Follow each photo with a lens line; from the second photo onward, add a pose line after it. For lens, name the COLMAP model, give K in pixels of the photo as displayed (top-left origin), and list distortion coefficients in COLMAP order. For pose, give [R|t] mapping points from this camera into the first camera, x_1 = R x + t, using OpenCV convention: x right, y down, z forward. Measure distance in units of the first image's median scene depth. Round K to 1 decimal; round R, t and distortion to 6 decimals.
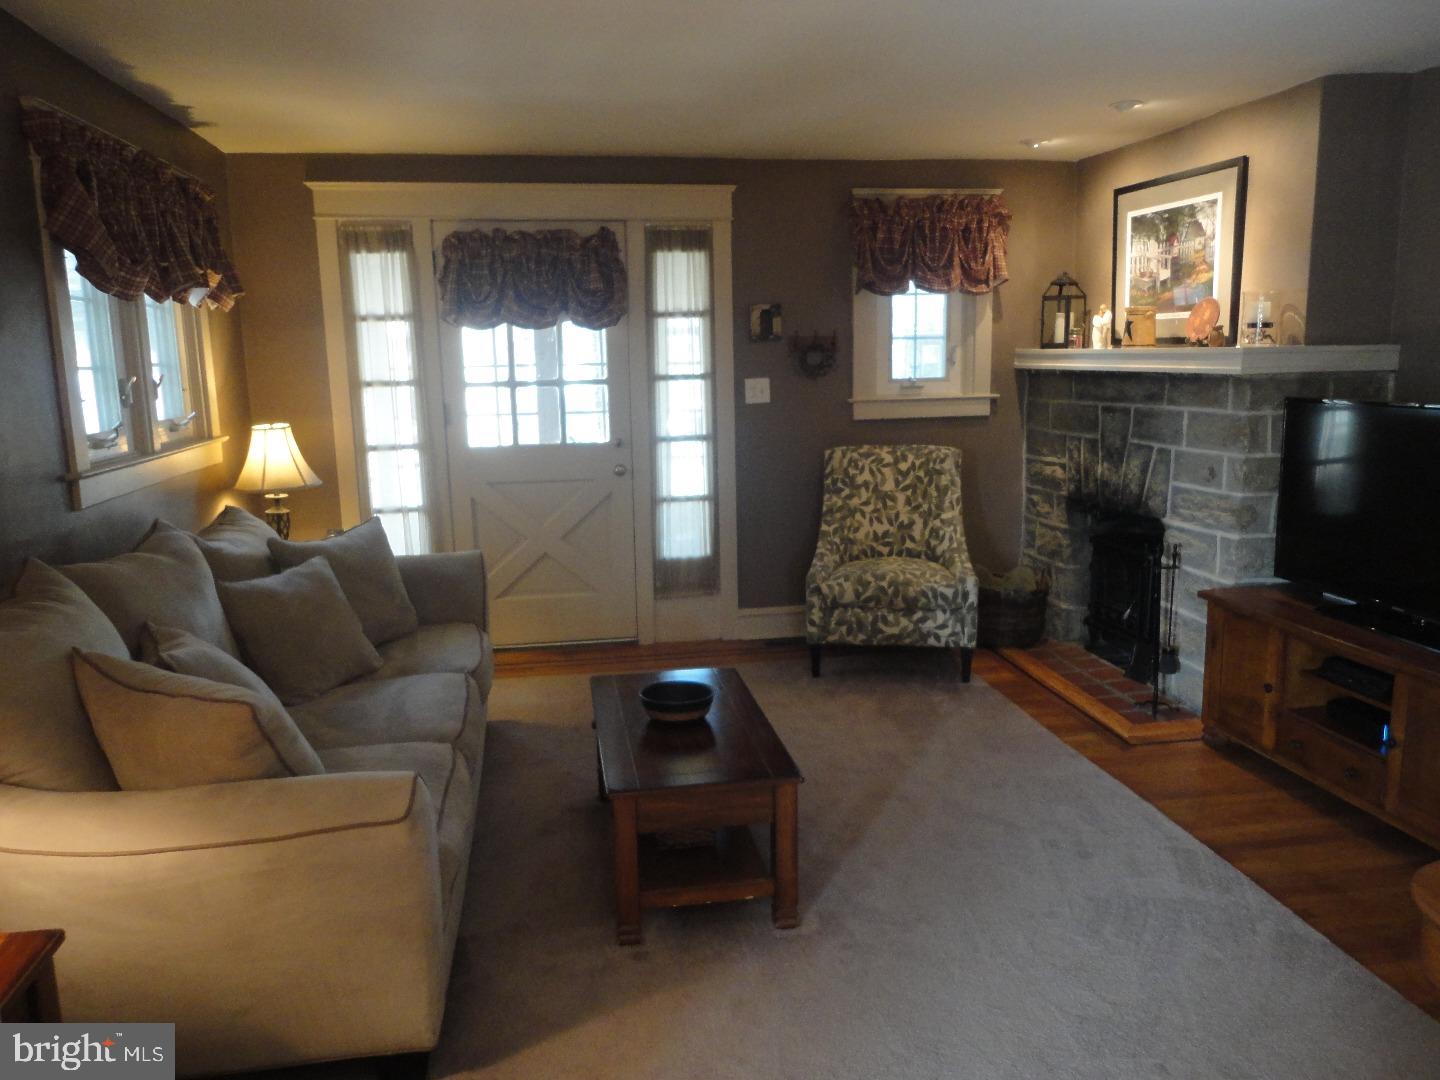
lens RADIAL K [[1052.5, 0, 718.8], [0, 1052.5, 543.5], [0, 0, 1]] dist [-0.008248, 0.010815]
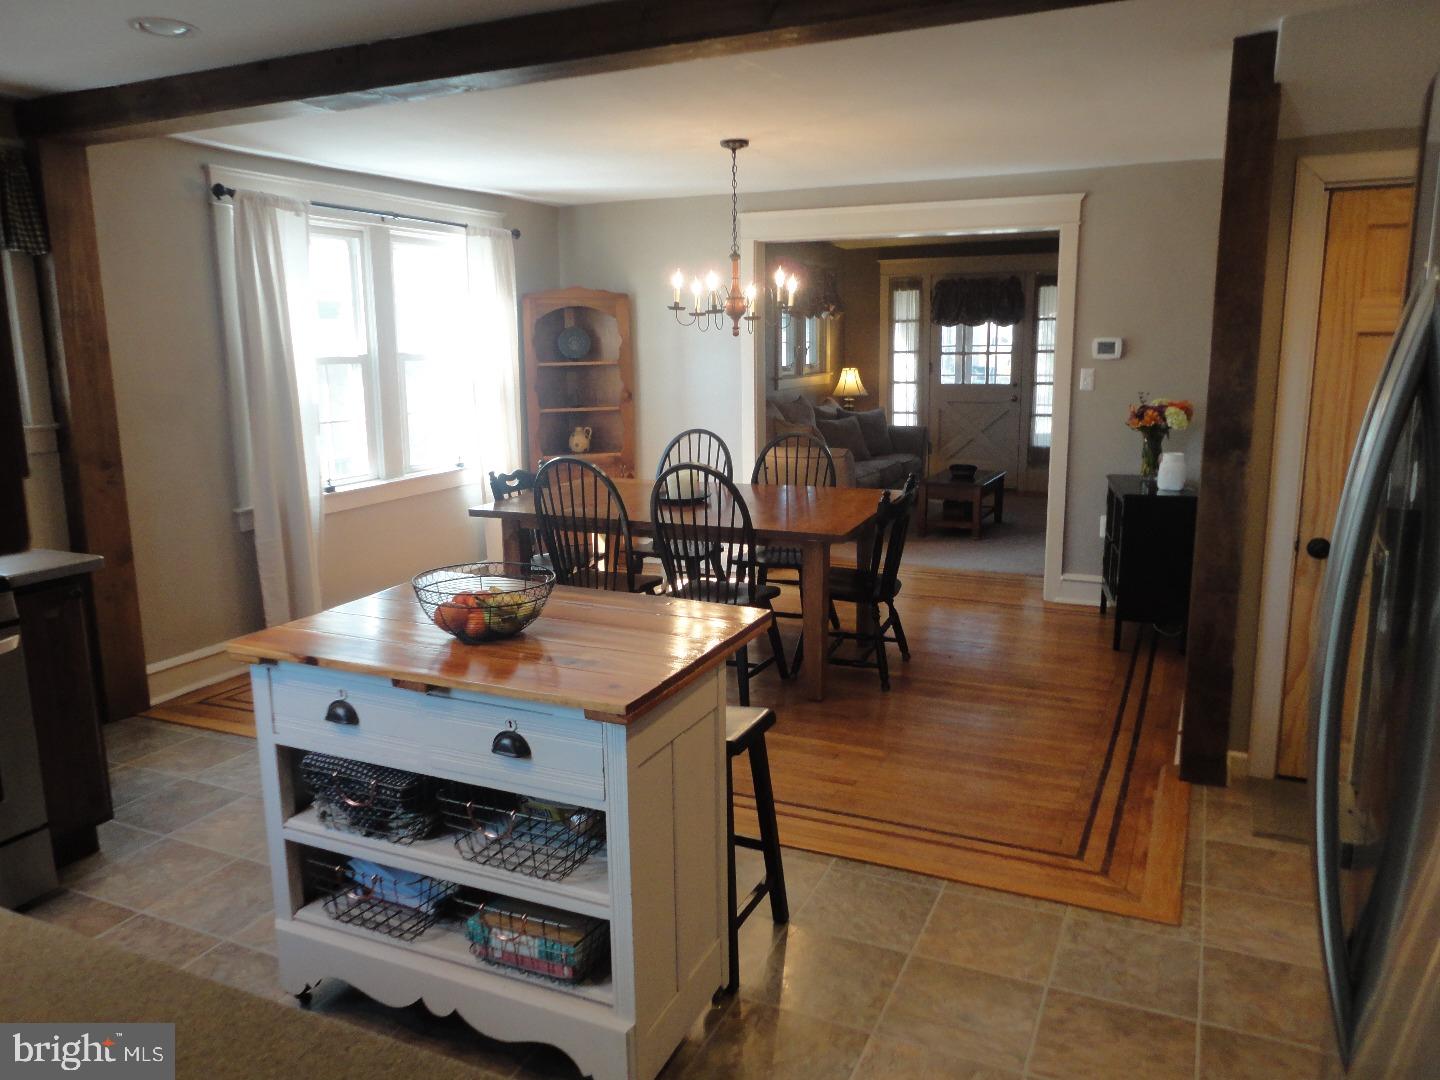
lens RADIAL K [[1052.5, 0, 718.6], [0, 1052.5, 533.9], [0, 0, 1]] dist [-0.008248, 0.010815]
pose [[0.830692, 0.110411, -0.545673, 0.599054], [-0.105135, 0.993613, 0.040996, 0.173894], [0.546714, 0.023314, 0.836995, -1.022685]]
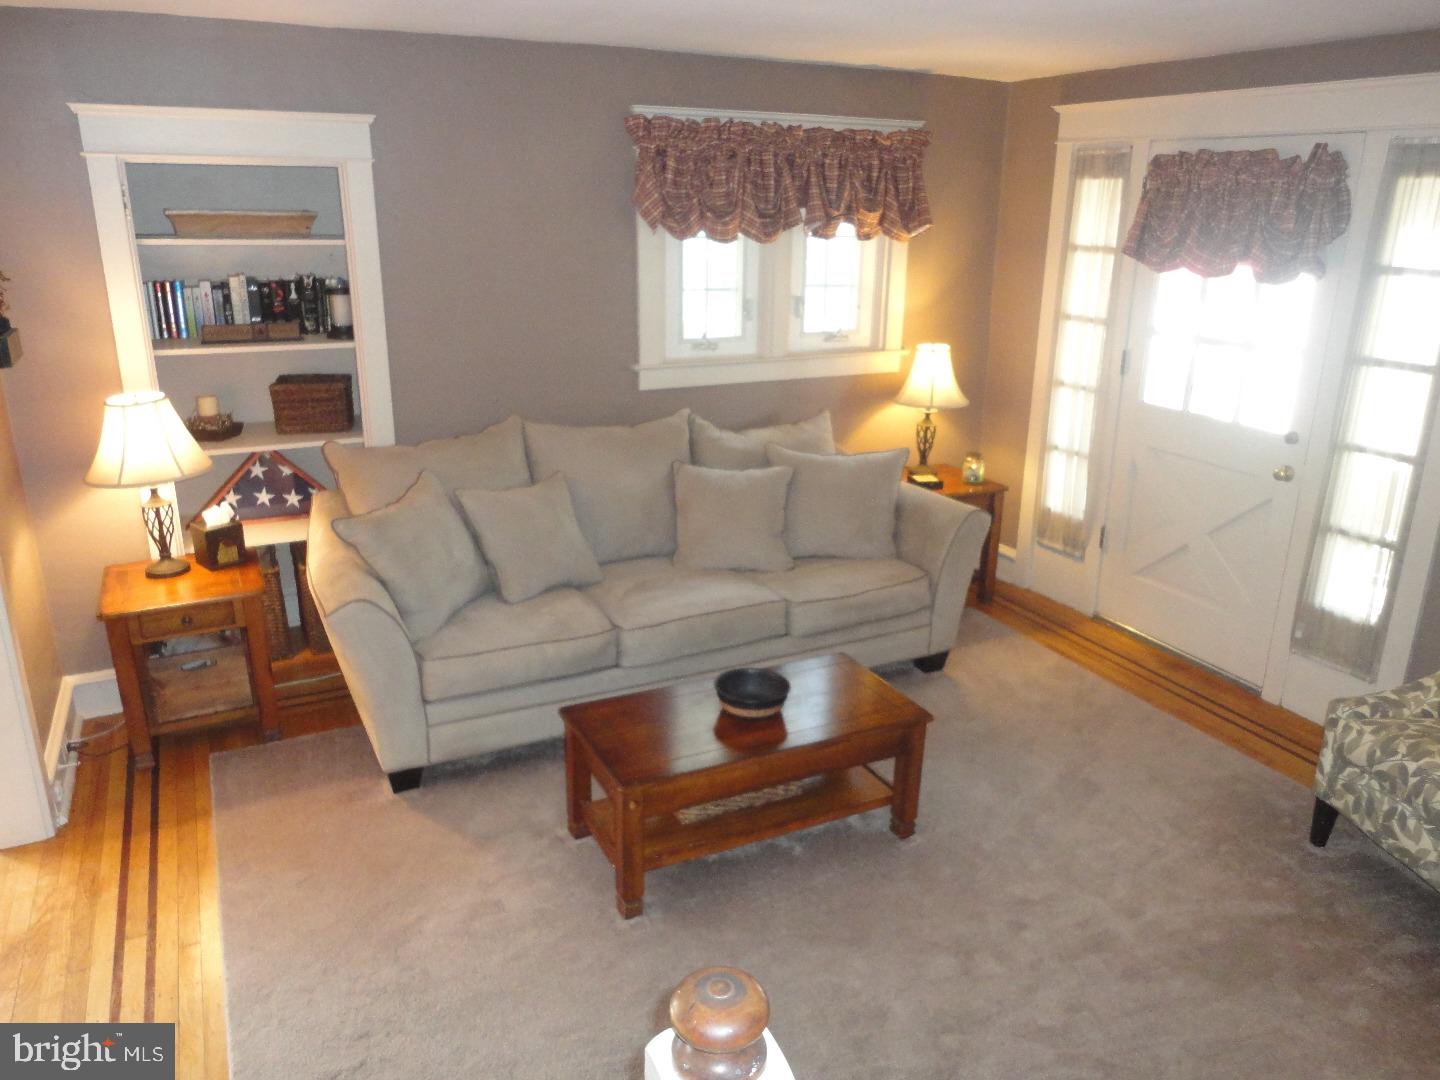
lens RADIAL K [[1052.5, 0, 727.3], [0, 1052.5, 534.9], [0, 0, 1]] dist [-0.008248, 0.010815]
pose [[0.290776, 0.316575, -0.902901, 0.532229], [-0.192450, 0.943741, 0.268917, -0.168330], [0.937237, 0.095568, 0.335342, 0.414976]]
